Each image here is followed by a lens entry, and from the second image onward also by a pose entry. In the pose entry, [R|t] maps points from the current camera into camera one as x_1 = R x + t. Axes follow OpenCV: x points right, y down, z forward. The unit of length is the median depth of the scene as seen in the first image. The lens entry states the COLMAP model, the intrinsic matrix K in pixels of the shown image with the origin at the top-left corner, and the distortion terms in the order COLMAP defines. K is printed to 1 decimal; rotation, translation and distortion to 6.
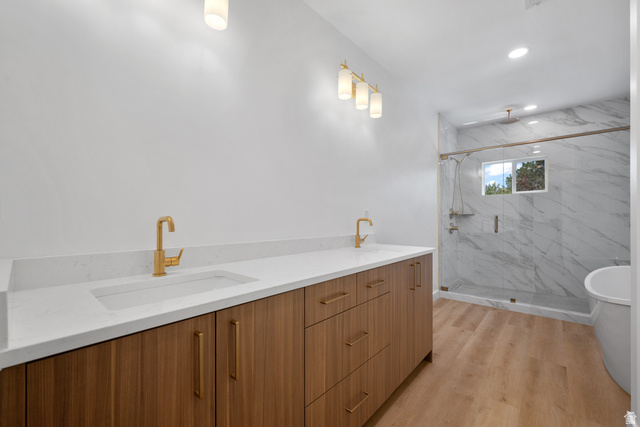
lens RADIAL K [[259.7, 0, 323.8], [0, 259.7, 217.6], [0, 0, 1]] dist [0.000547, 0.000036]
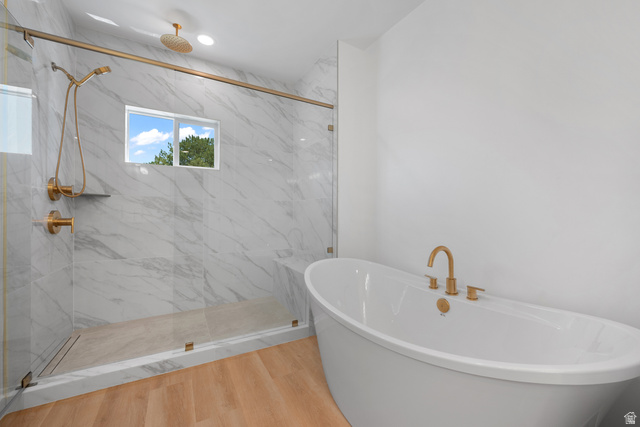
lens RADIAL K [[259.7, 0, 323.8], [0, 259.7, 214.4], [0, 0, 1]] dist [0.000547, 0.000036]
pose [[0.328357, -0.003660, 0.944547, 0.243726], [-0.011621, 0.999901, 0.007914, 0.020100], [-0.944482, -0.013576, 0.328282, 0.454256]]
